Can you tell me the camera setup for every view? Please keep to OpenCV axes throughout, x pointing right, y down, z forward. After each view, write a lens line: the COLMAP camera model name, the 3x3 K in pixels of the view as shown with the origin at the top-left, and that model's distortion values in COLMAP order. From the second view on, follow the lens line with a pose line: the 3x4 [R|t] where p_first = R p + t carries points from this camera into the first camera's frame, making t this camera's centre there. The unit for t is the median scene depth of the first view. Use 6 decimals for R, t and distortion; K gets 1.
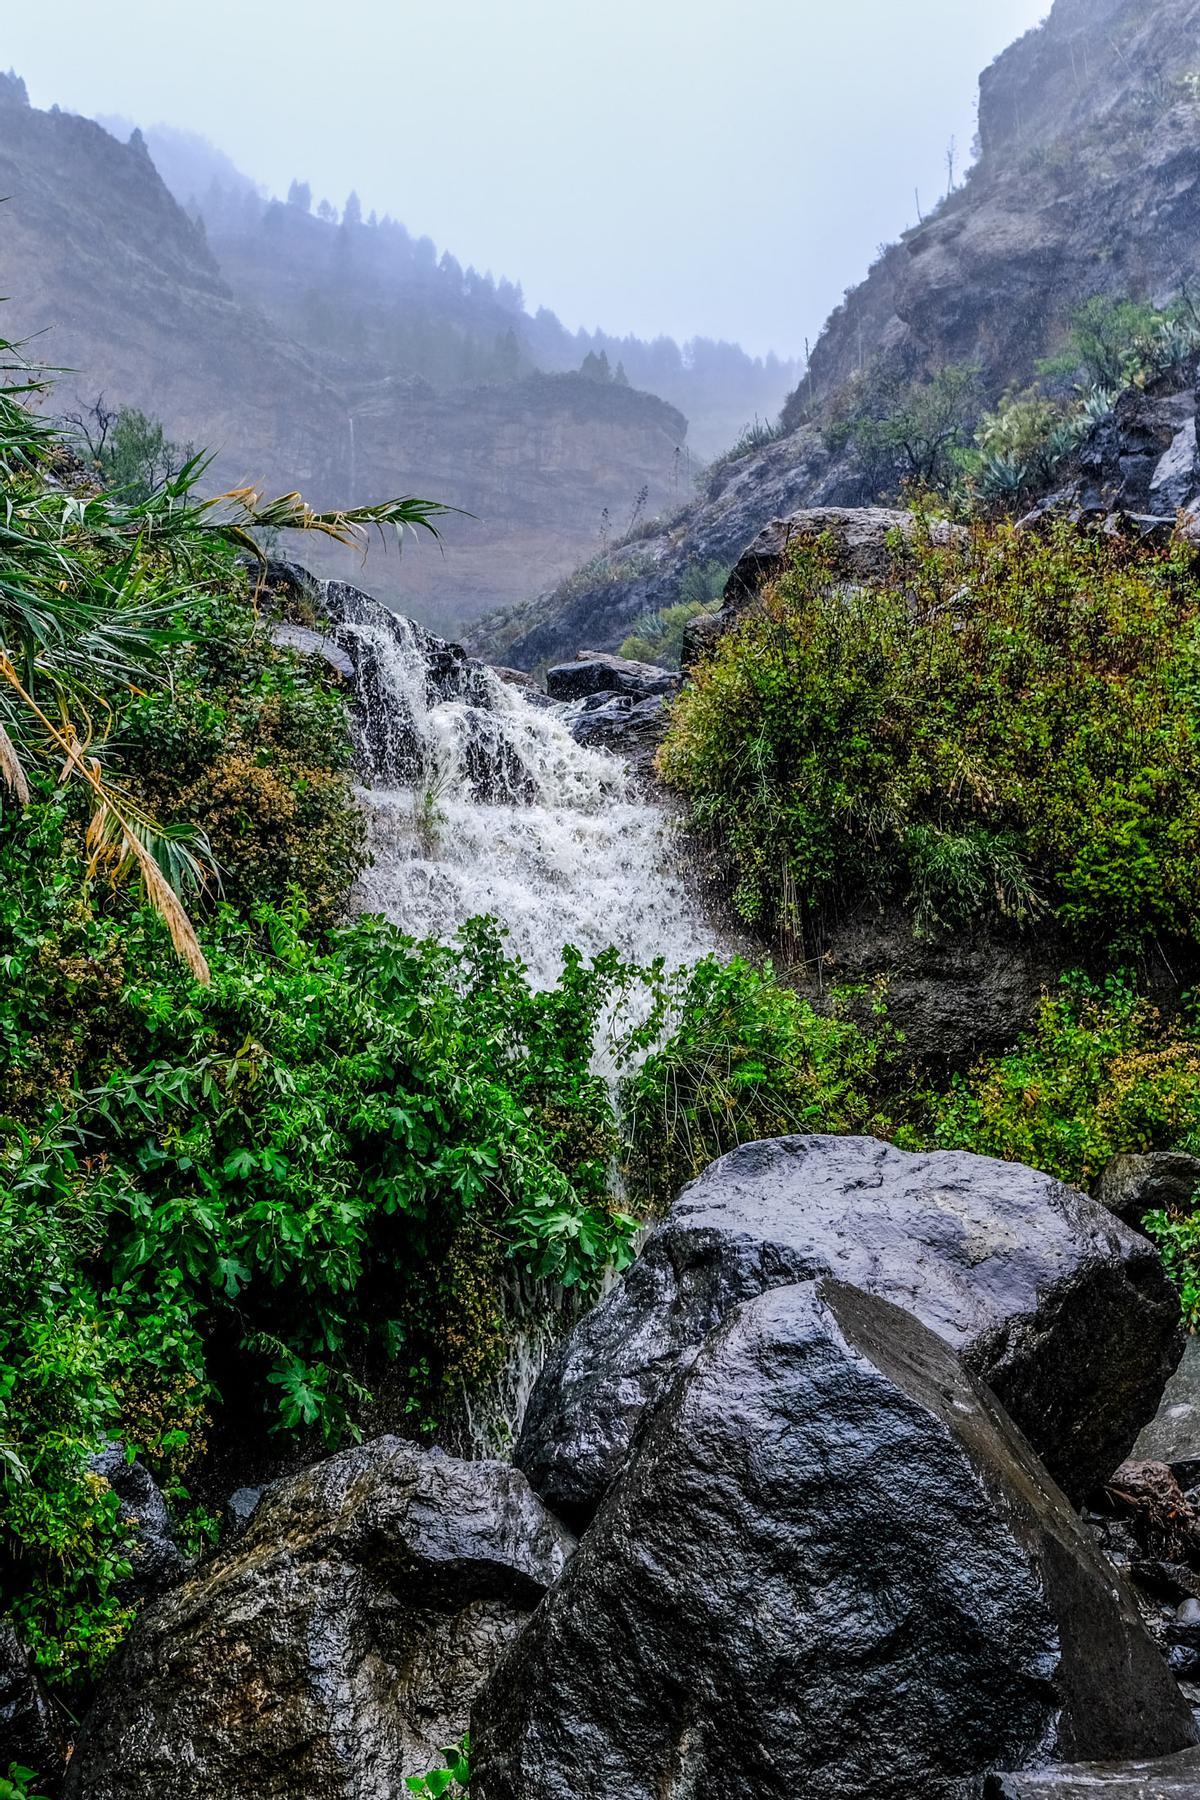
lens RADIAL K [[1933.2, 0, 497.0], [0, 1933.2, 849.6], [0, 0, 1]] dist [-0.006136, 0.000000]
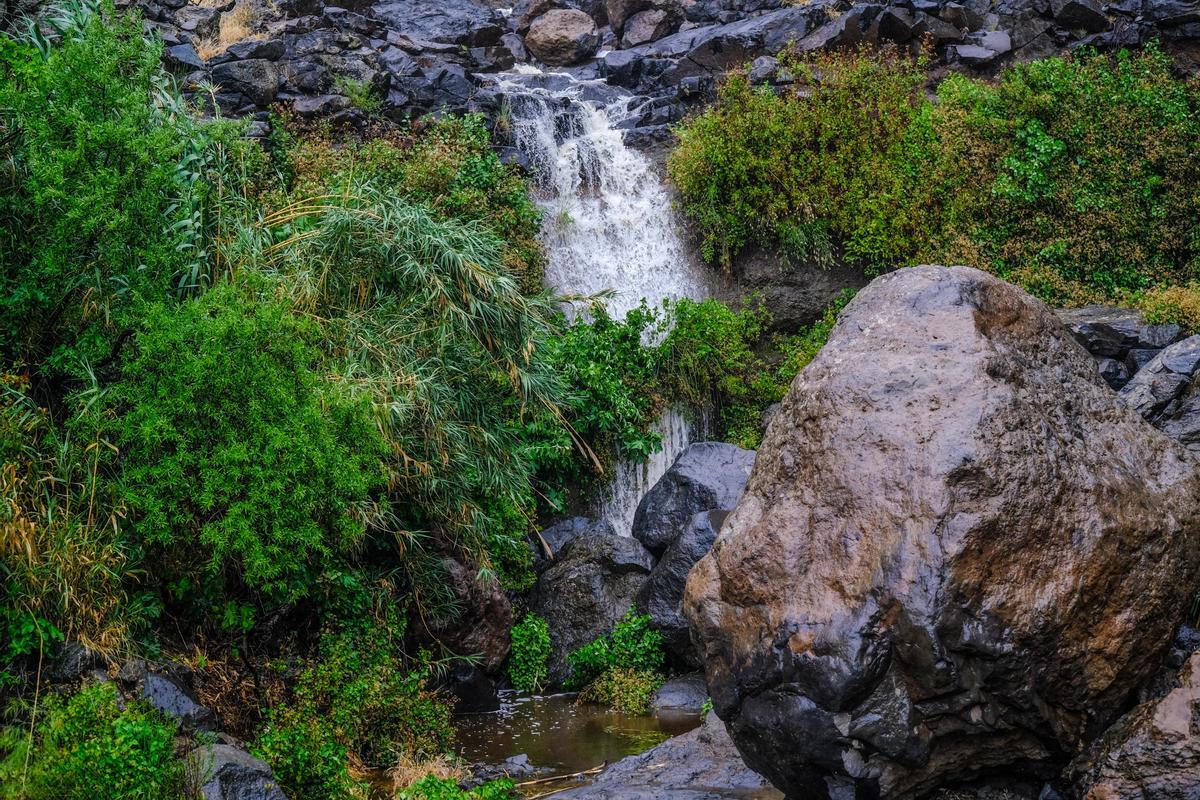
lens RADIAL K [[2667.1, 0, 593.0], [0, 2667.1, 398.6], [0, 0, 1]] dist [0.068934, 0.000000]
pose [[0.997594, -0.028571, 0.063169, -0.396453], [0.003953, 0.933098, 0.359601, -1.818506], [-0.069217, -0.358486, 0.930966, -3.779069]]
